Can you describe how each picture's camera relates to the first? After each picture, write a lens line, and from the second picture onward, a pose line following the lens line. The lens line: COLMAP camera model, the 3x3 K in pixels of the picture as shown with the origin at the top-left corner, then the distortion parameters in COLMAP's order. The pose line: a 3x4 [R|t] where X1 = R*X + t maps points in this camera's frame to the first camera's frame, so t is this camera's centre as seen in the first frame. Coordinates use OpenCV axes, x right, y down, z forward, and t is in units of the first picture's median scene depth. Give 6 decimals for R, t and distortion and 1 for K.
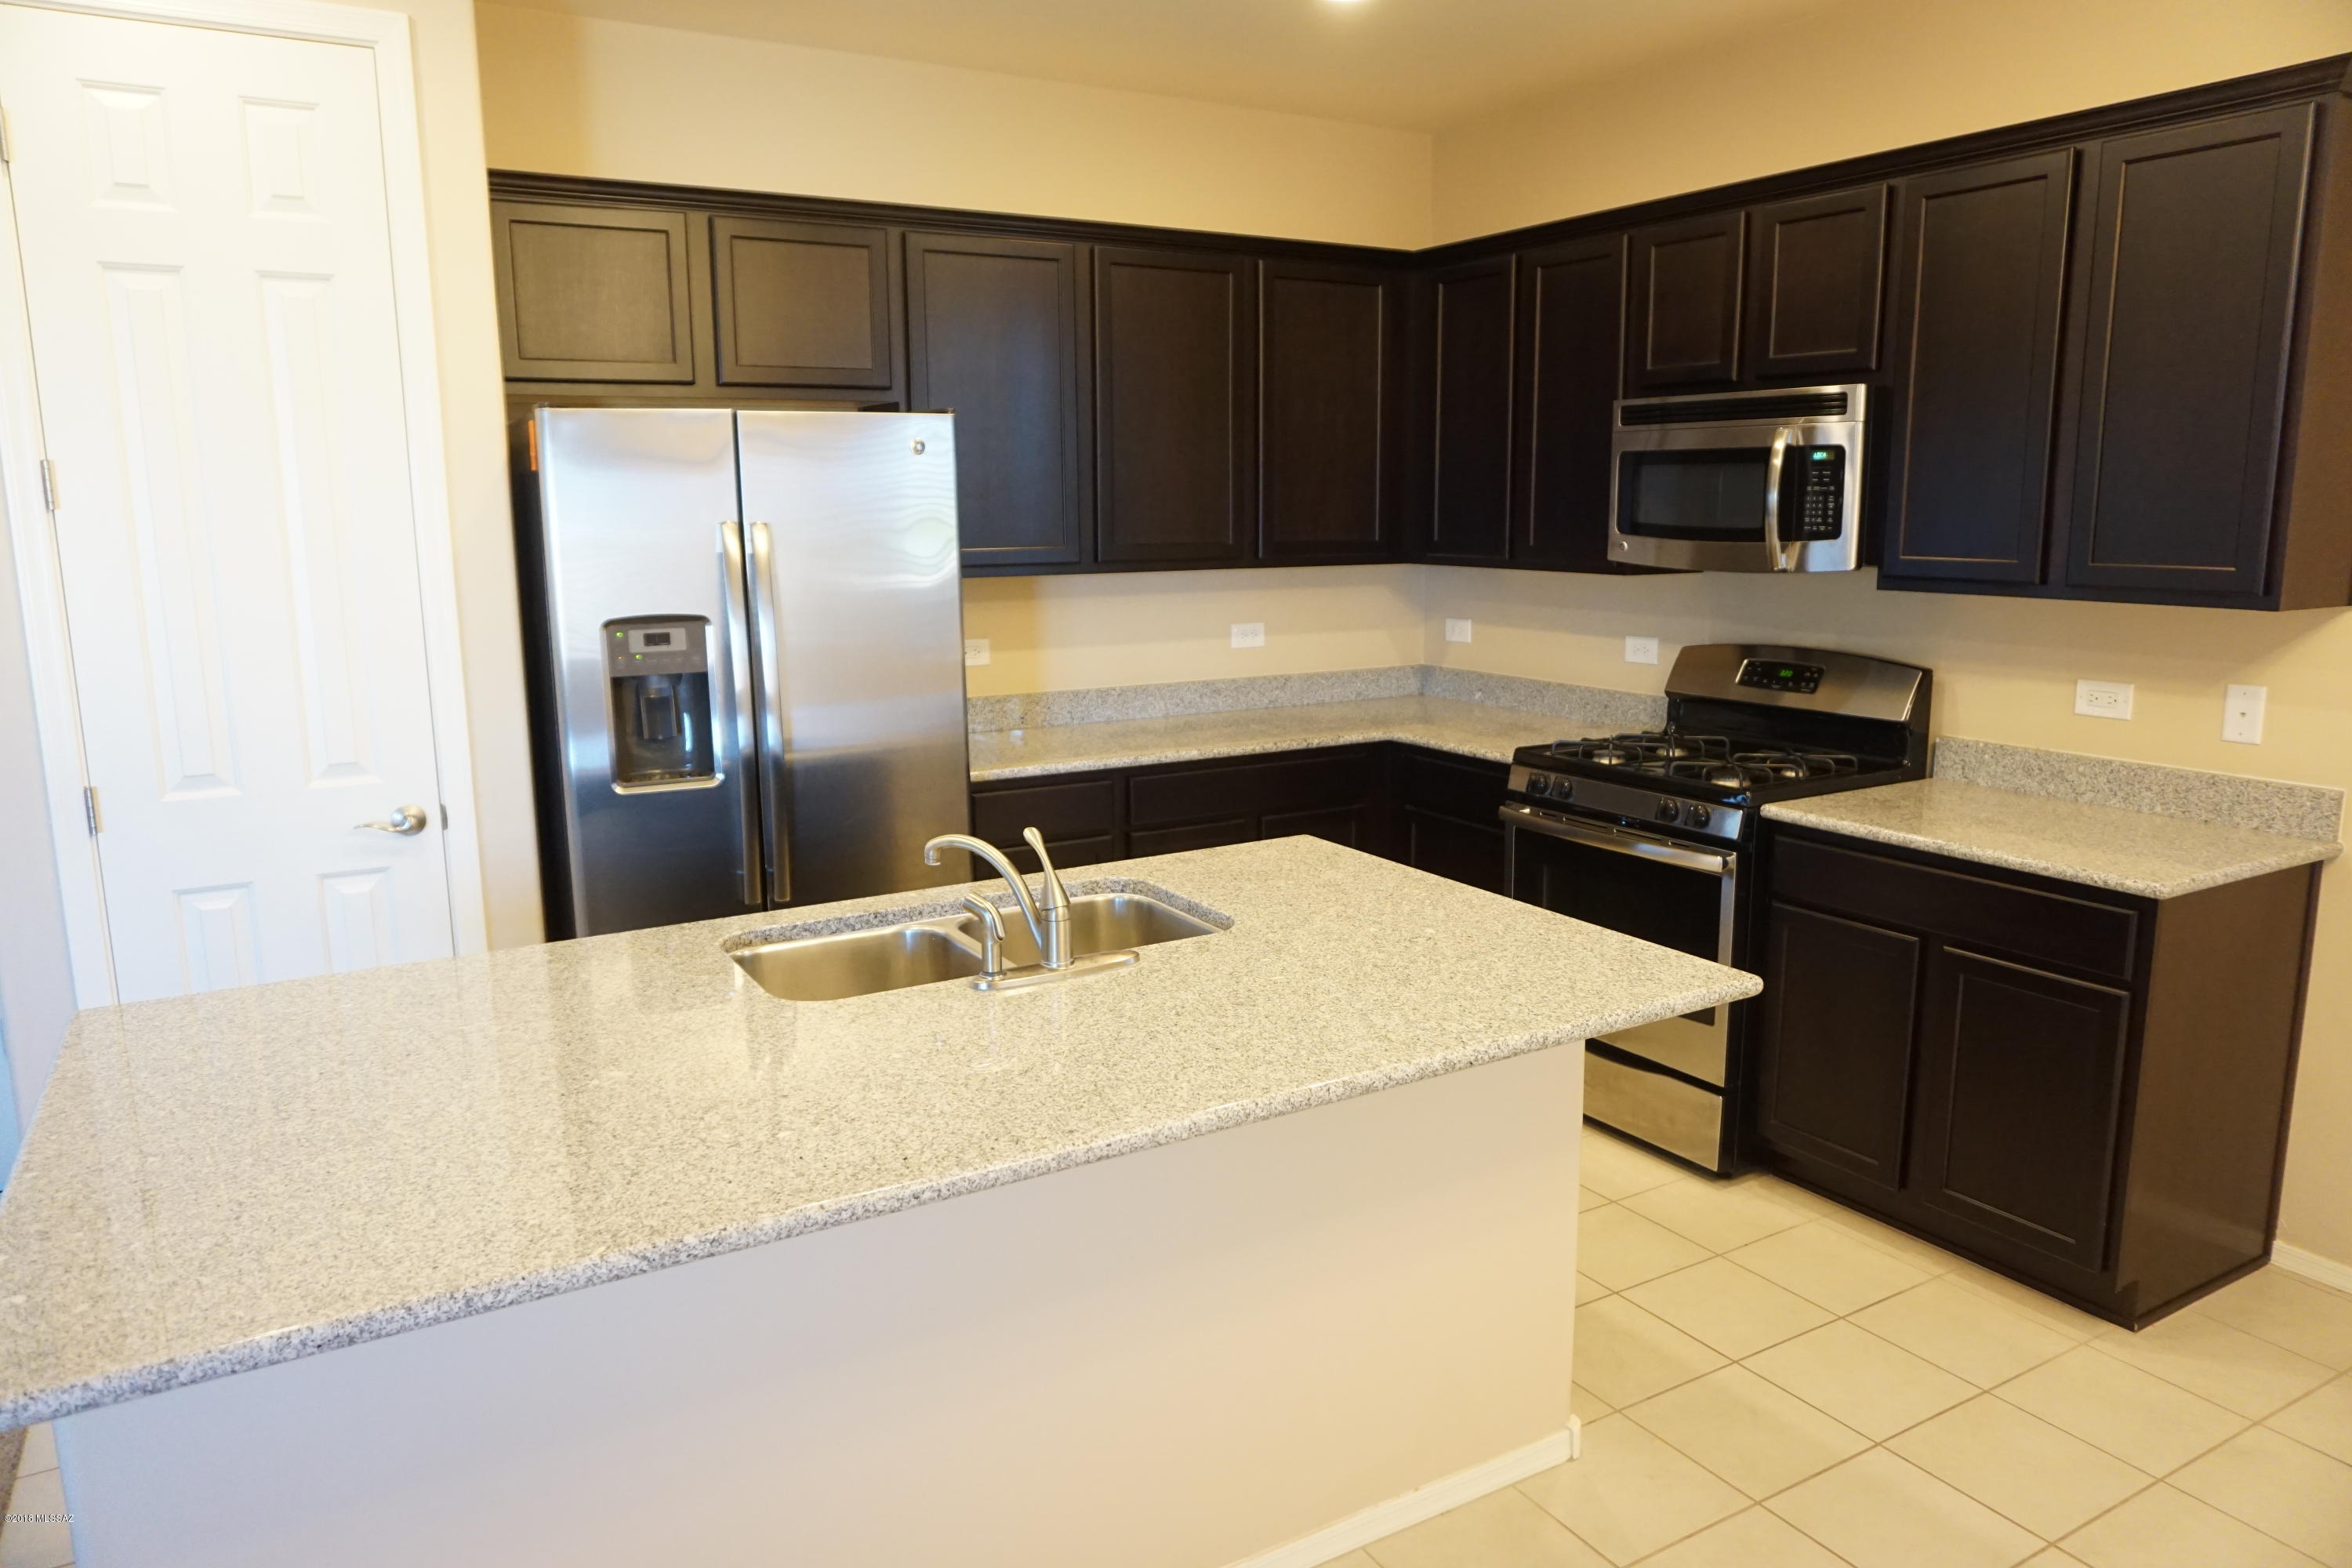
lens RADIAL K [[1583.5, 0, 1173.3], [0, 1583.5, 781.6], [0, 0, 1]] dist [-0.037052, 0.020866]
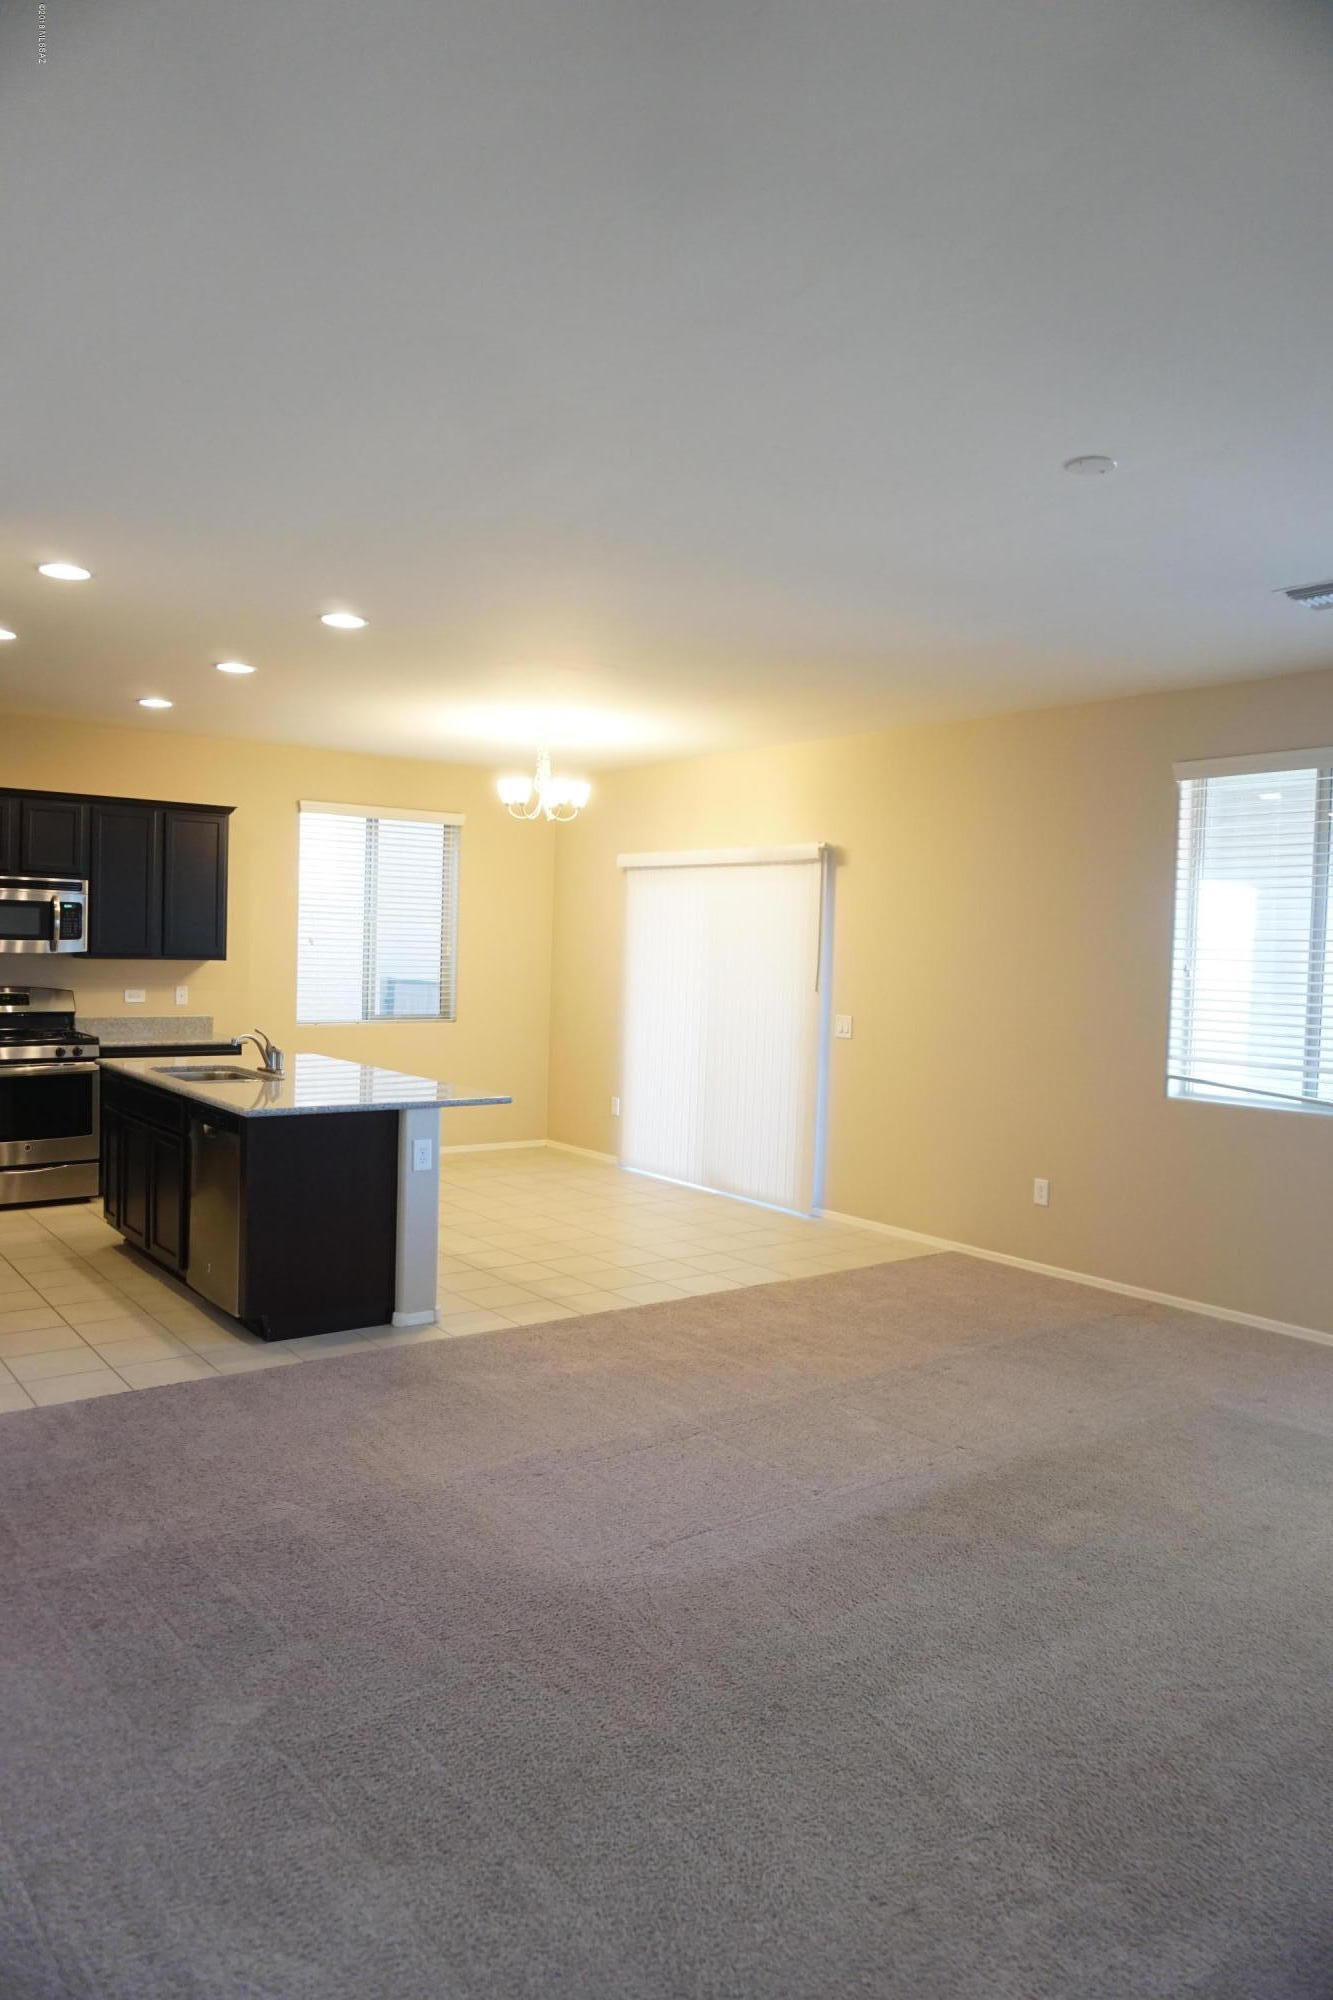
lens RADIAL K [[1346.5, 0, 665.7], [0, 1346.5, 995.1], [0, 0, 1]] dist [-0.037052, 0.020866]
pose [[-0.120805, -0.034464, 0.992078, -1.934081], [0.151080, 0.987116, 0.052689, -0.037123], [-0.981112, 0.156248, -0.114042, 0.341784]]
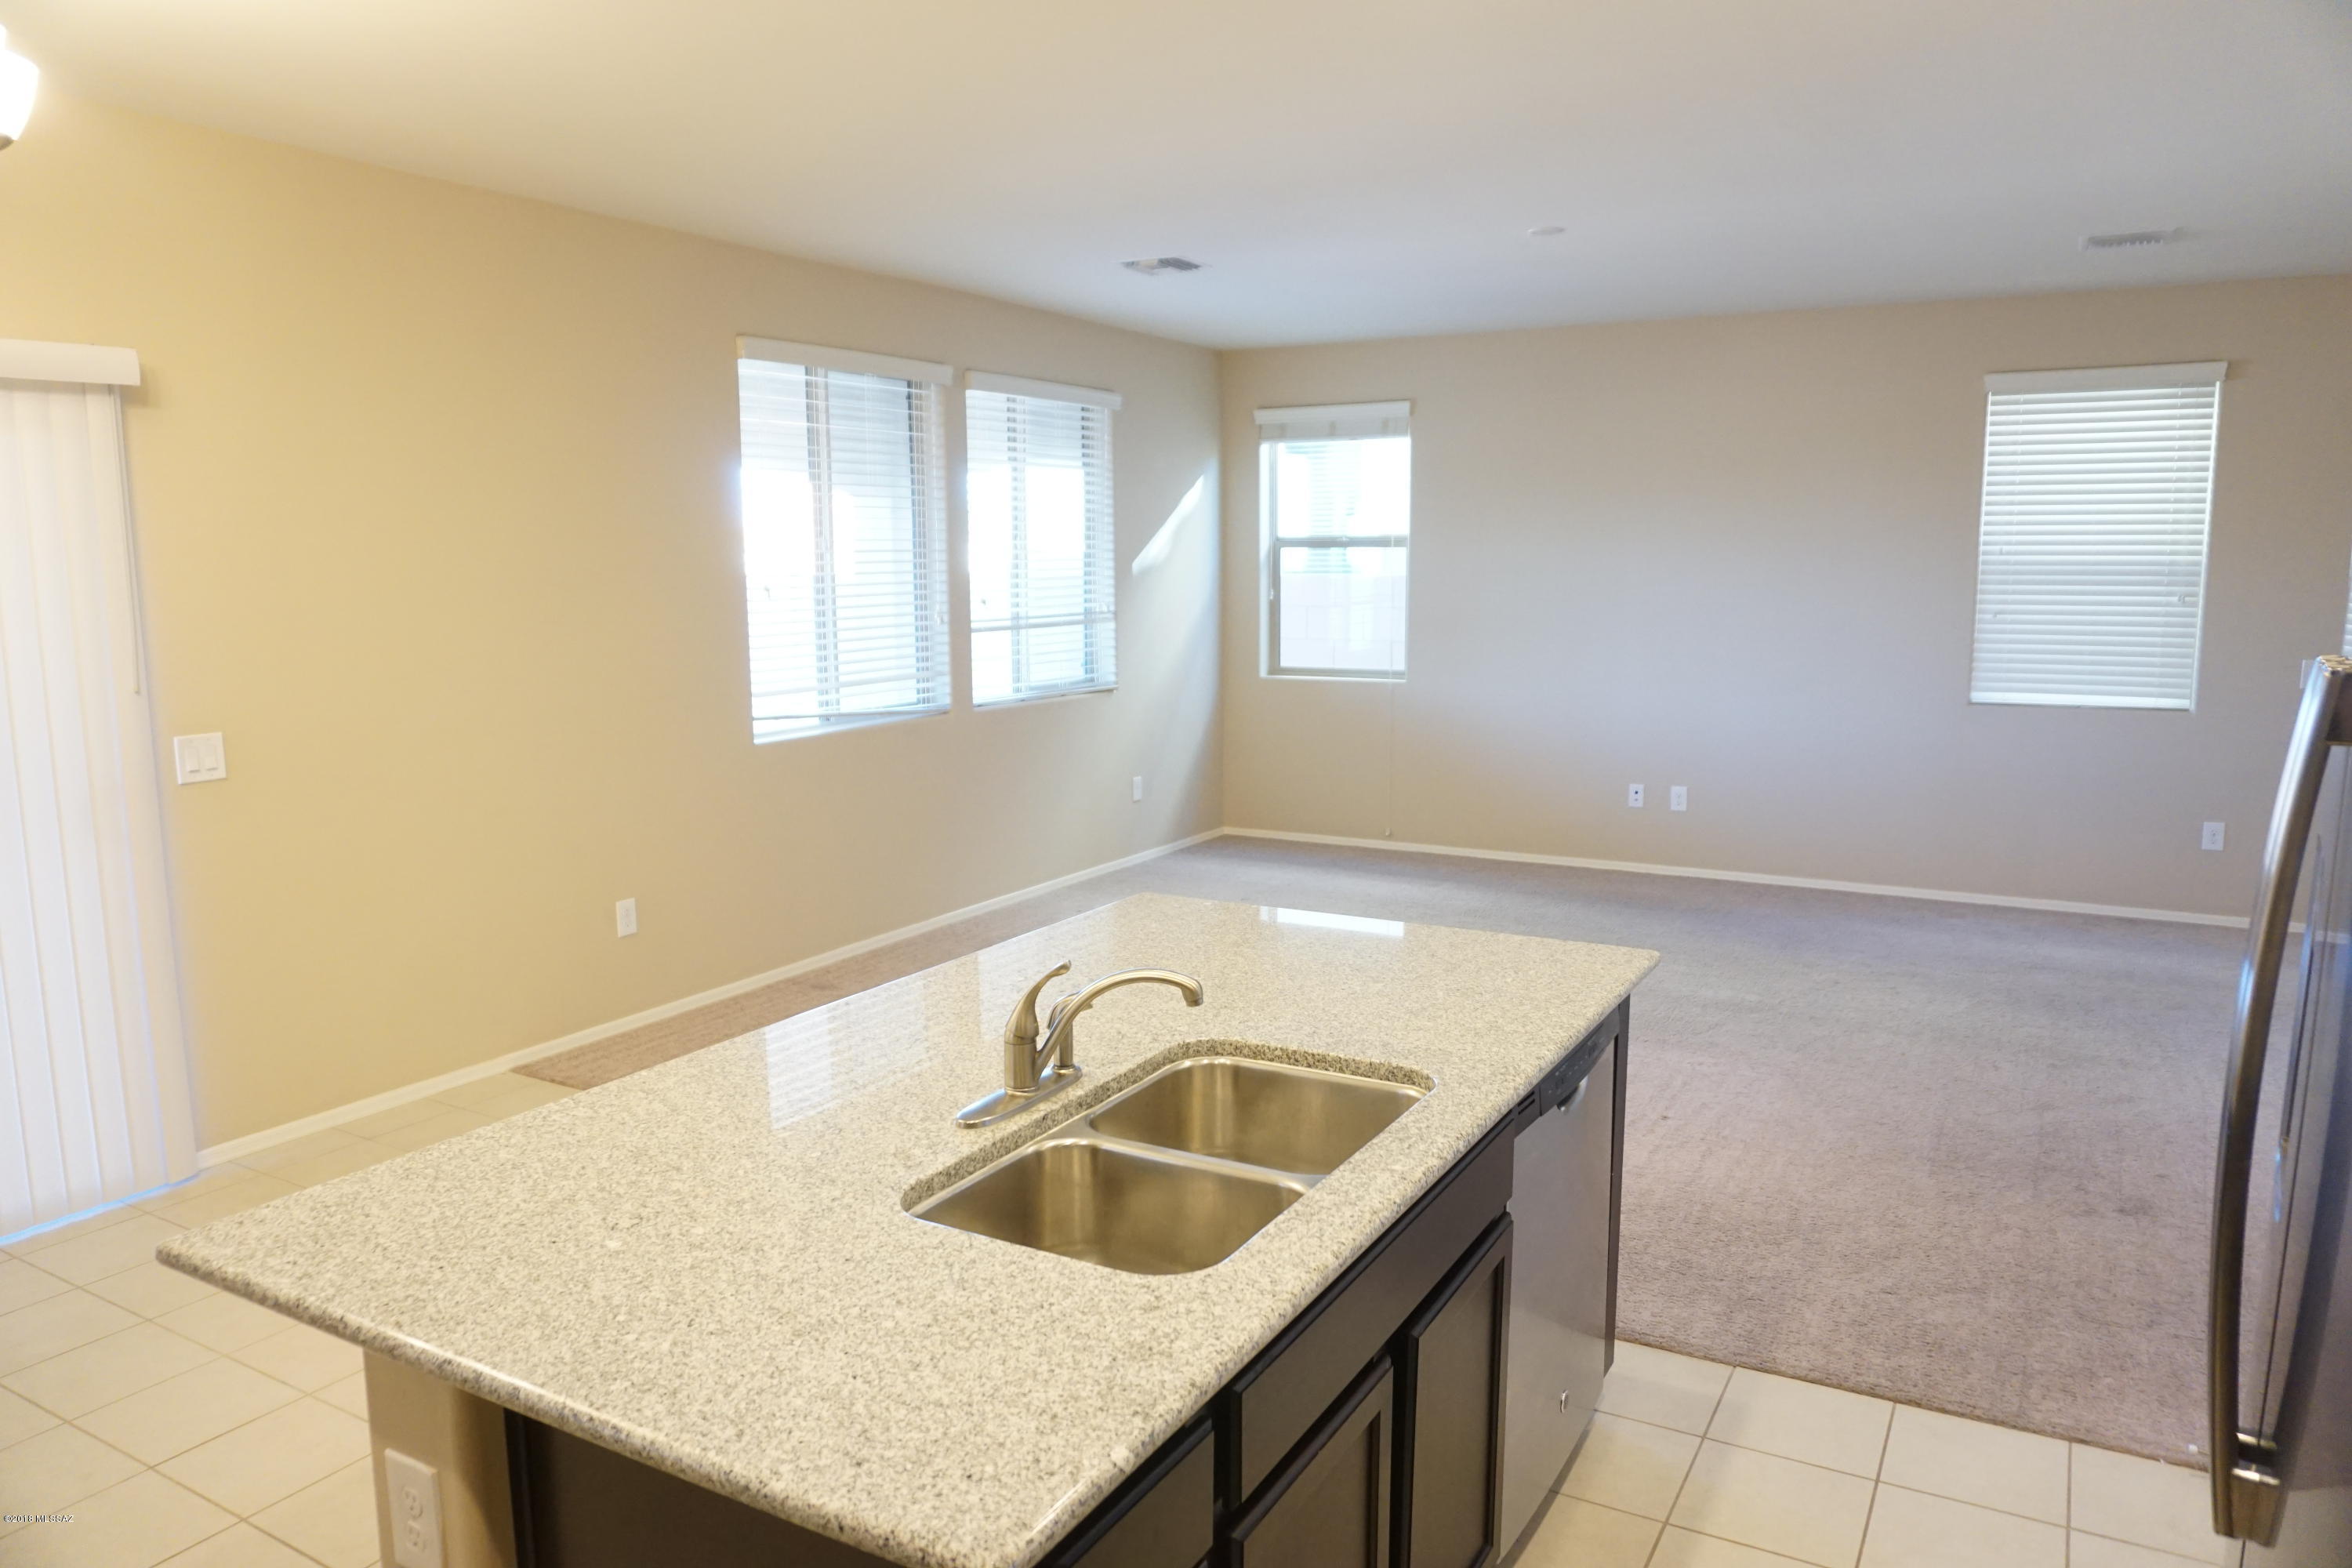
lens RADIAL K [[1583.5, 0, 1171.3], [0, 1583.5, 789.4], [0, 0, 1]] dist [-0.037052, 0.020866]
pose [[-0.869832, 0.086736, -0.485665, 0.196592], [-0.075619, 0.949352, 0.304980, -0.235107], [0.487519, 0.302007, -0.819217, 1.194759]]
